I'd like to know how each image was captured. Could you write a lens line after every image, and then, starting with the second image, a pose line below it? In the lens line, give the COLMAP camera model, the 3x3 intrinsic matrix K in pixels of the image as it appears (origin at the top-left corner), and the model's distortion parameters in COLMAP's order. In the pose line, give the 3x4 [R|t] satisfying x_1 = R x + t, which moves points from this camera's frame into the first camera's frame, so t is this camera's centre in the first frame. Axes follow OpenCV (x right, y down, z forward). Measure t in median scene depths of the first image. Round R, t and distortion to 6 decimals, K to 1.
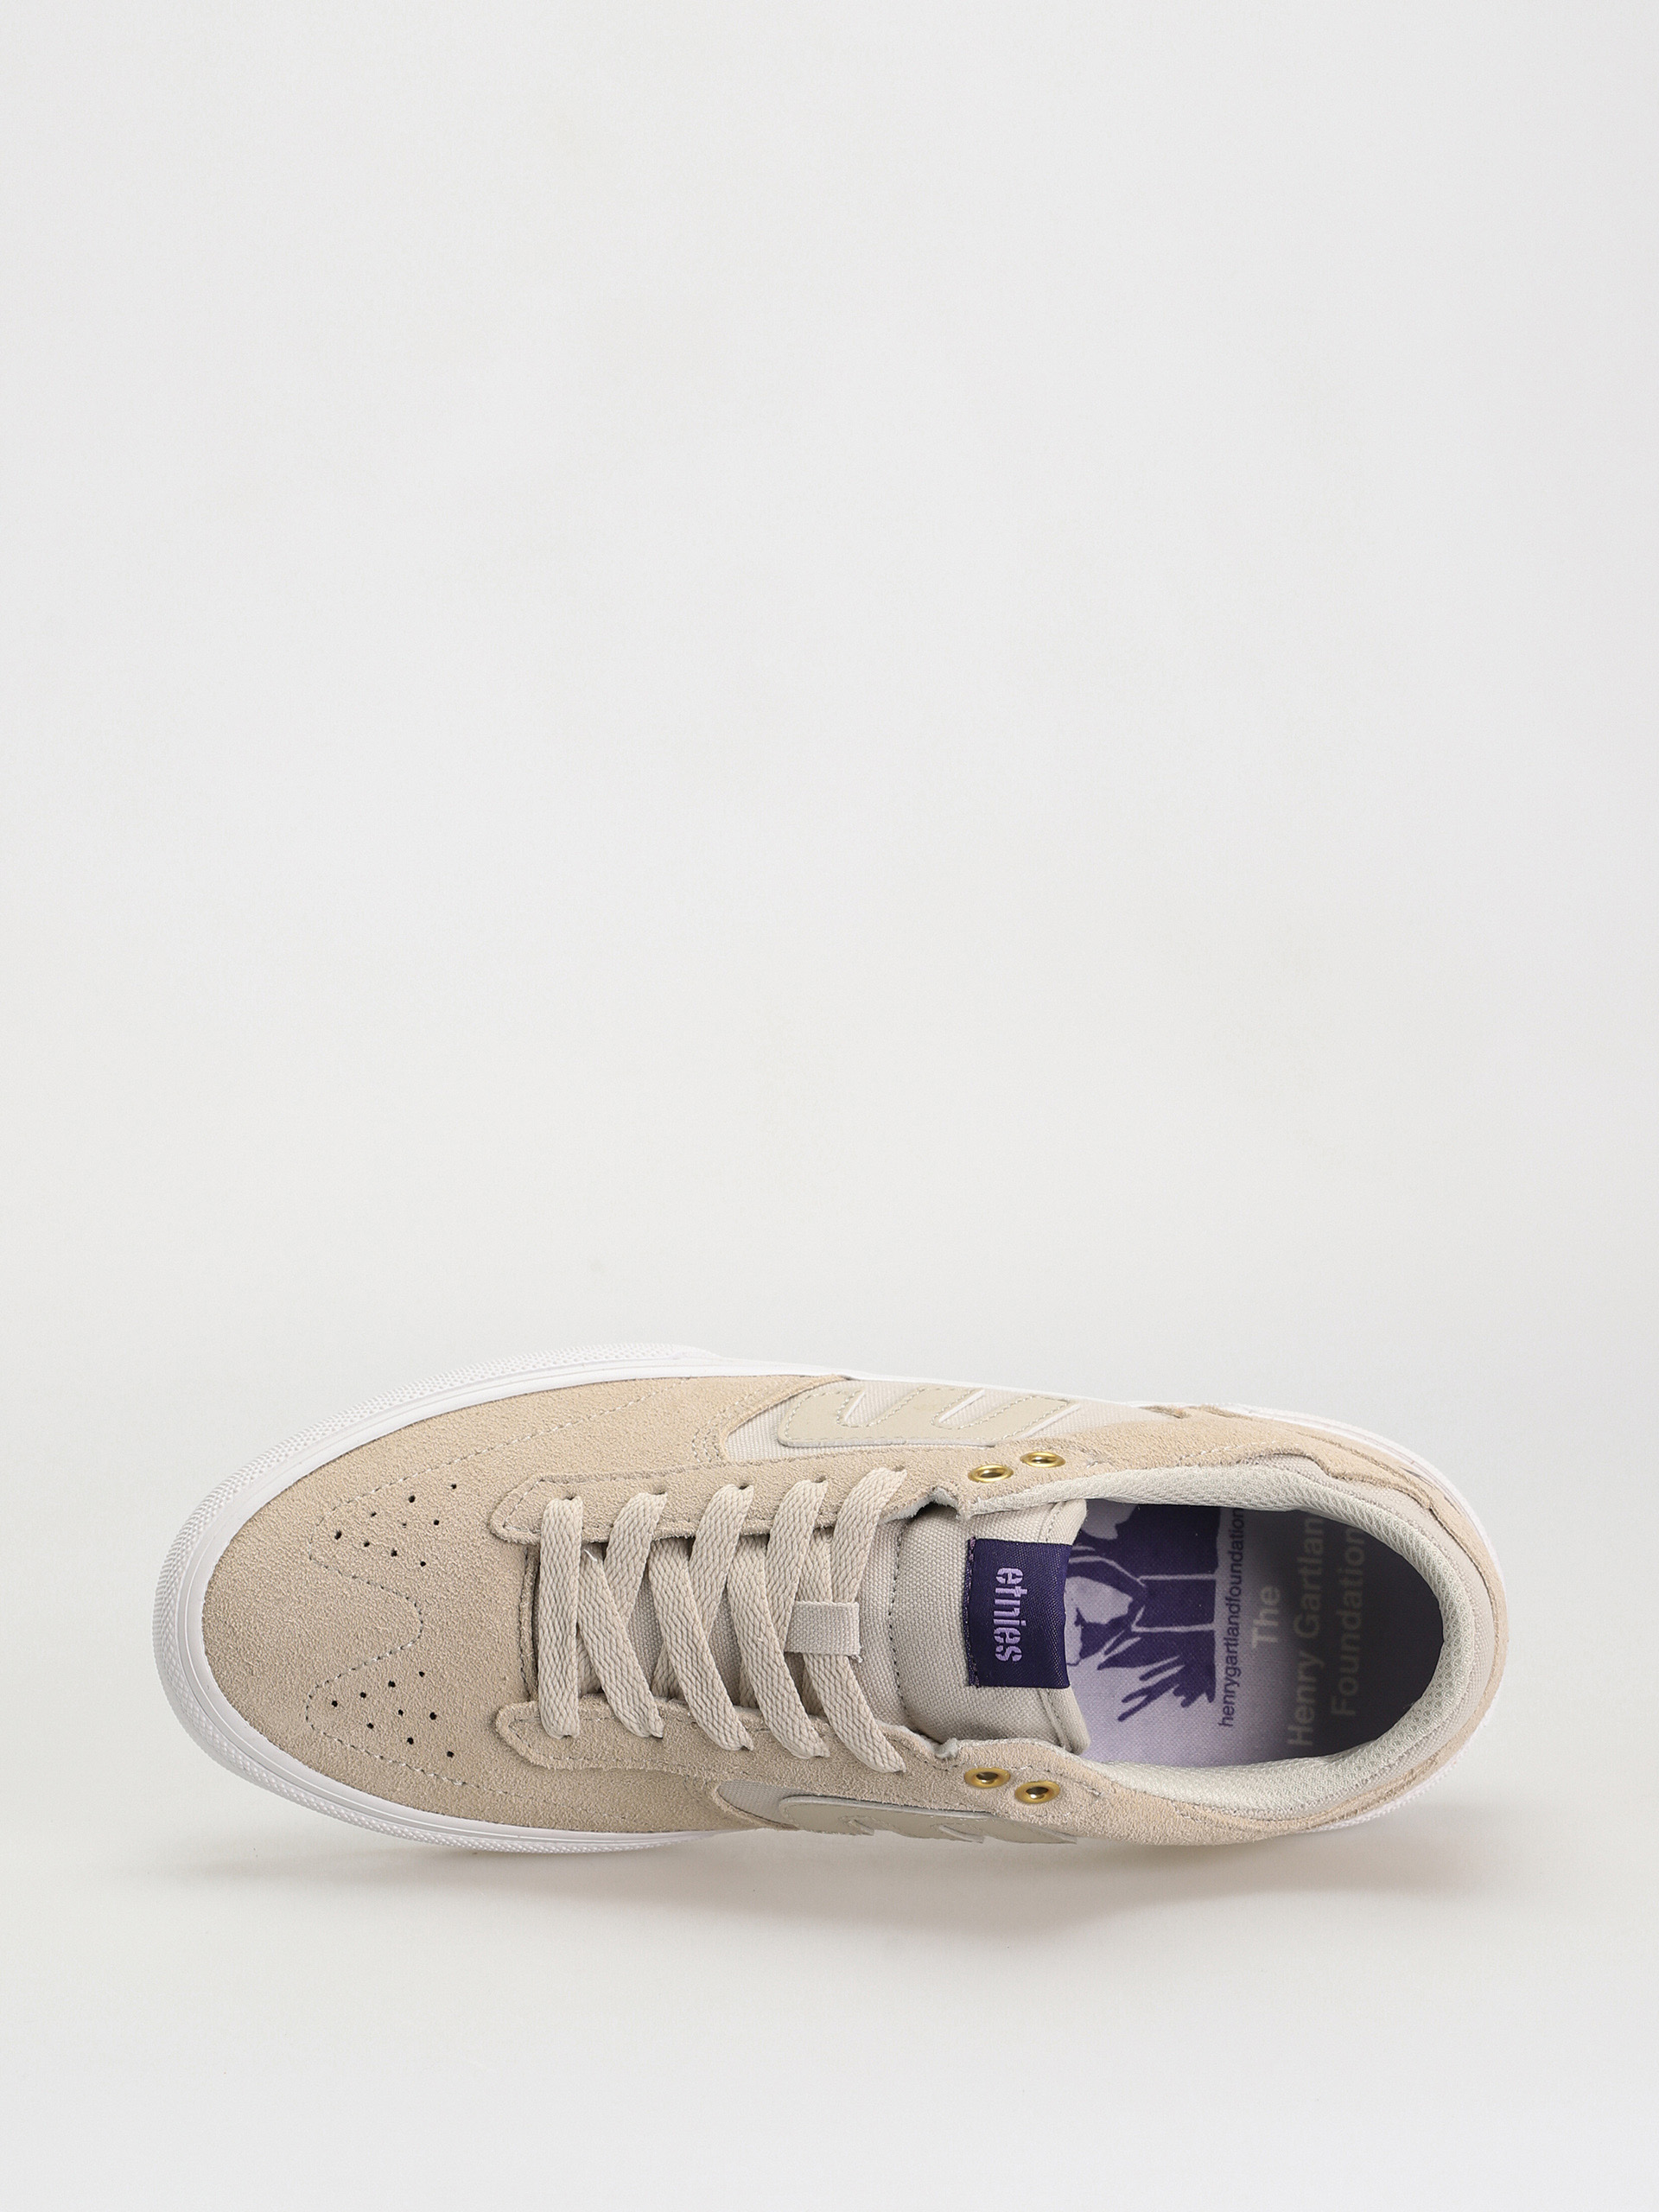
lens RADIAL K [[6256.2, 0, 829.5], [0, 6256.2, 1106.0], [0, 0, 1]] dist [-0.017651, 0.191904]
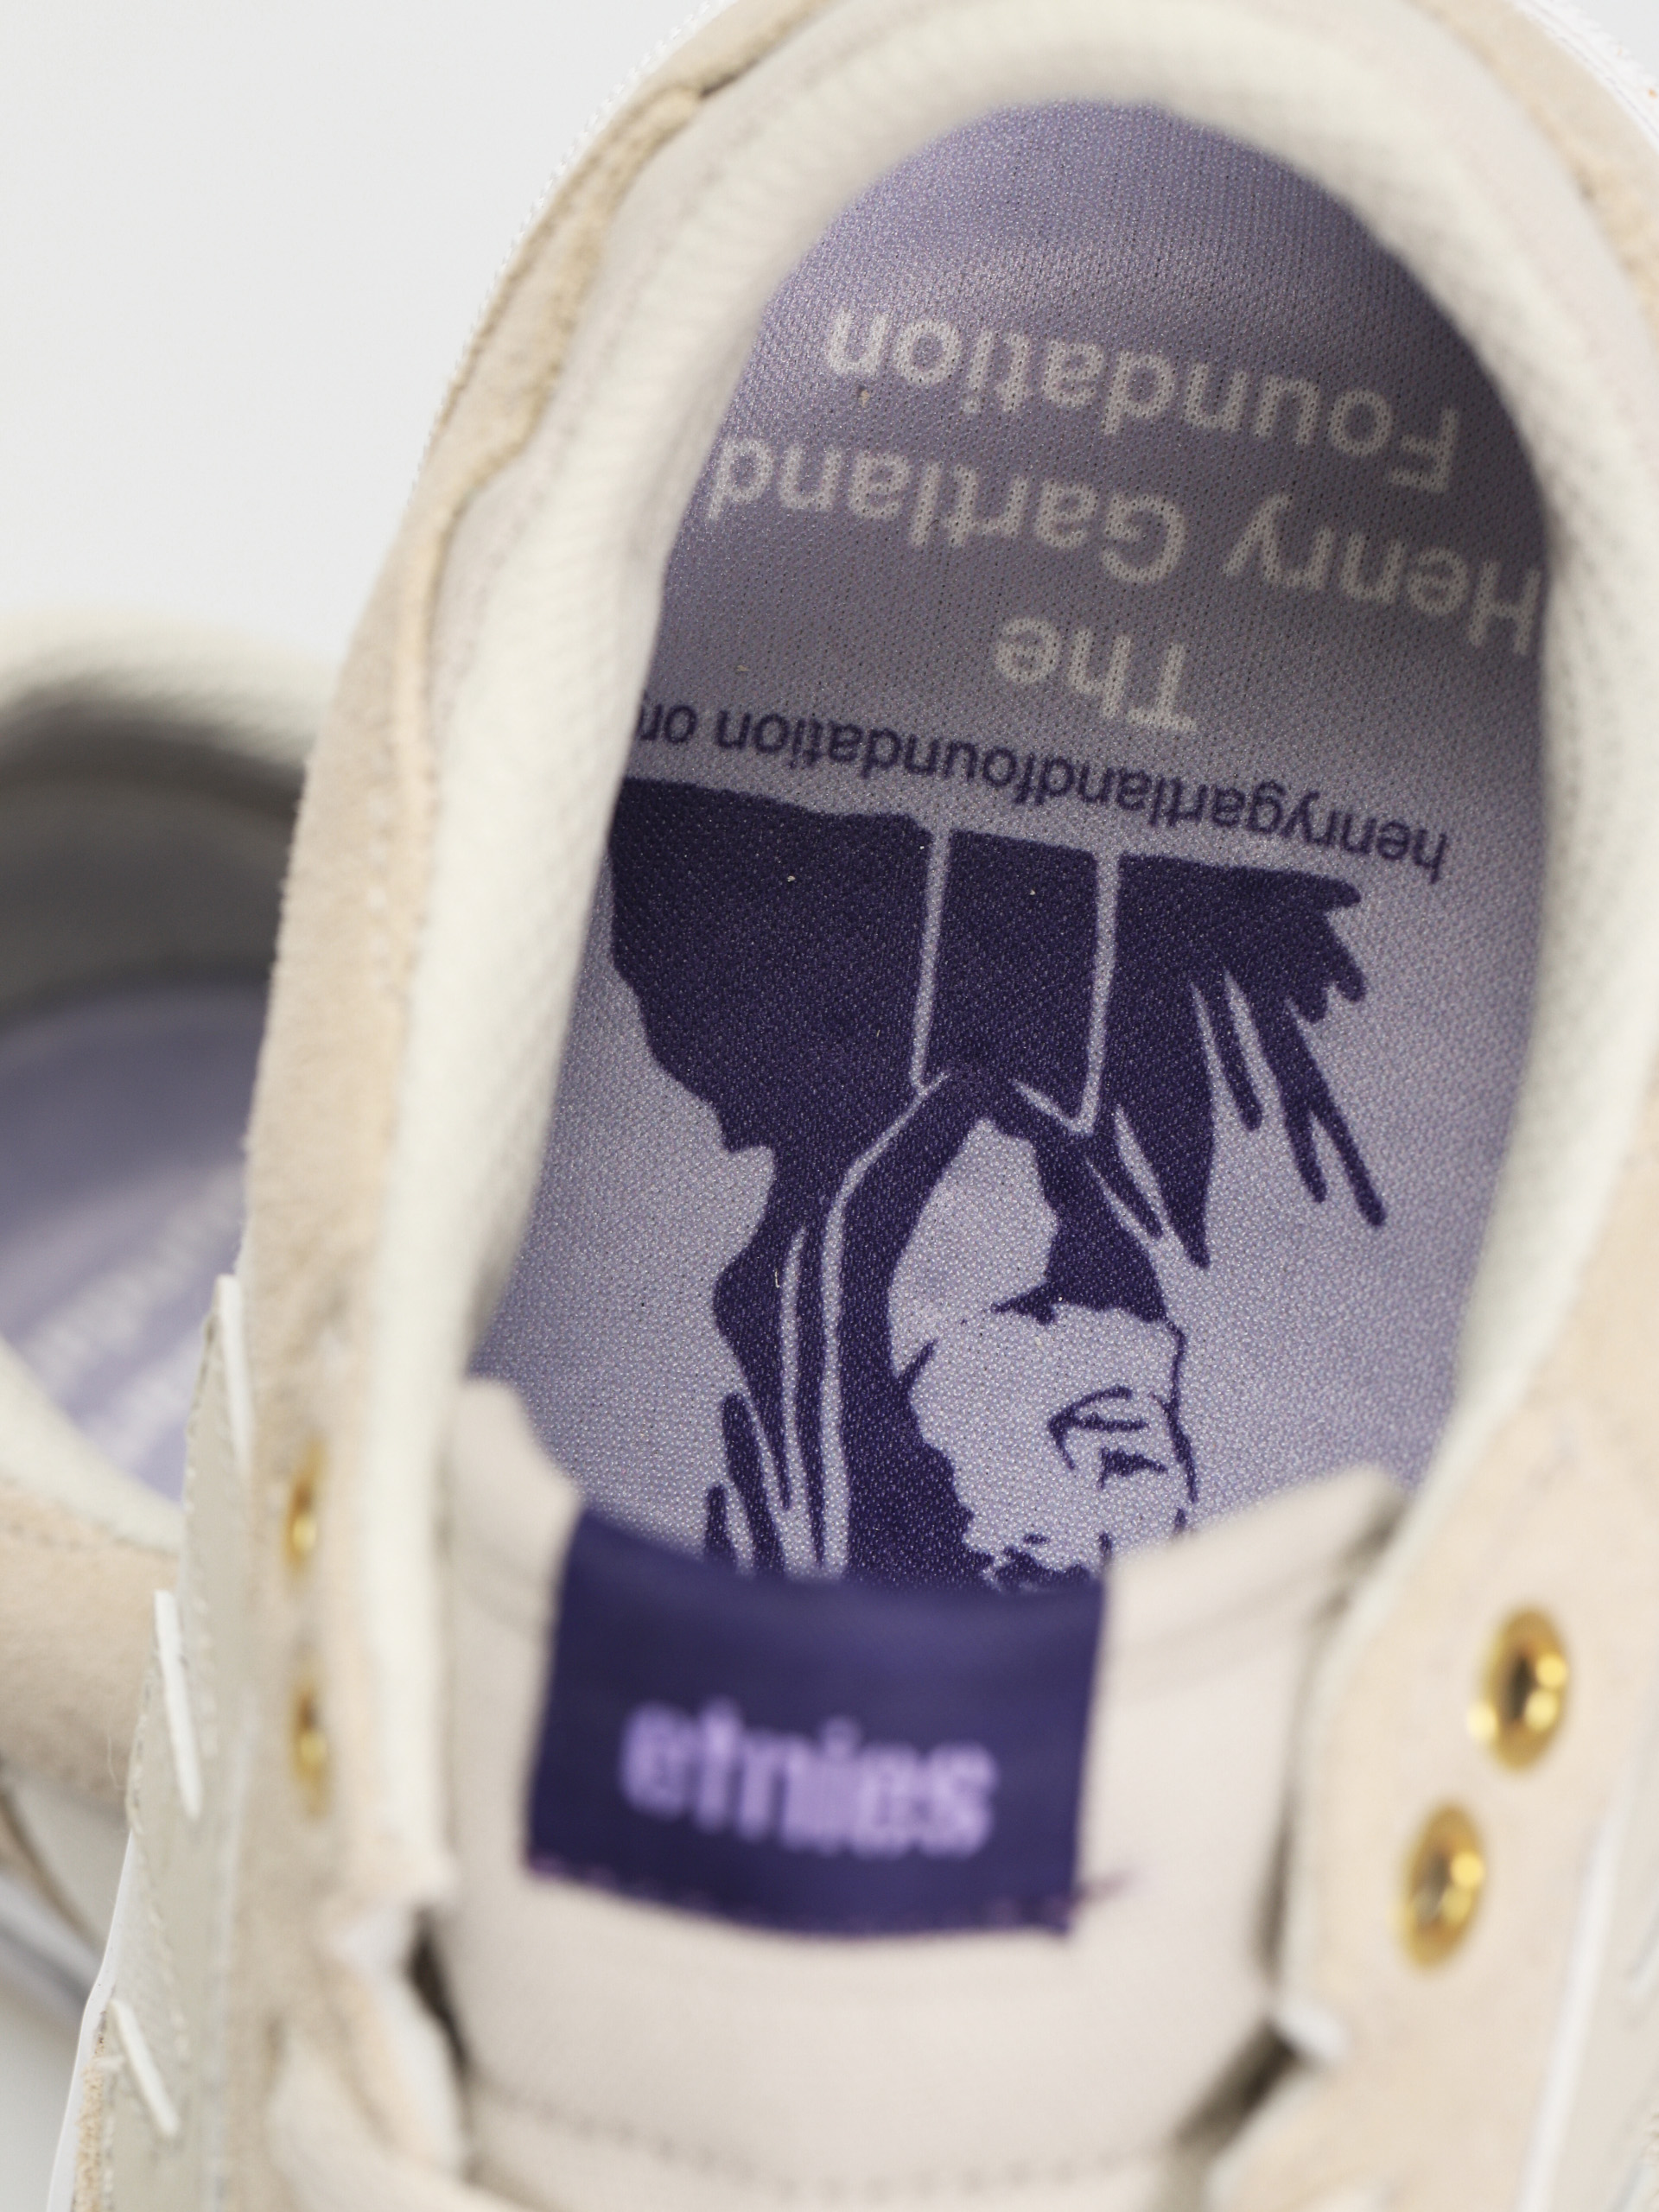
lens RADIAL K [[6892.1, 0, 829.5], [0, 6892.1, 1106.0], [0, 0, 1]] dist [-0.382625, 0.371096]
pose [[0.107031, -0.990001, -0.091887, 0.078099], [0.992165, 0.112339, -0.054664, 0.089259], [0.064440, -0.085317, 0.994268, 0.676782]]
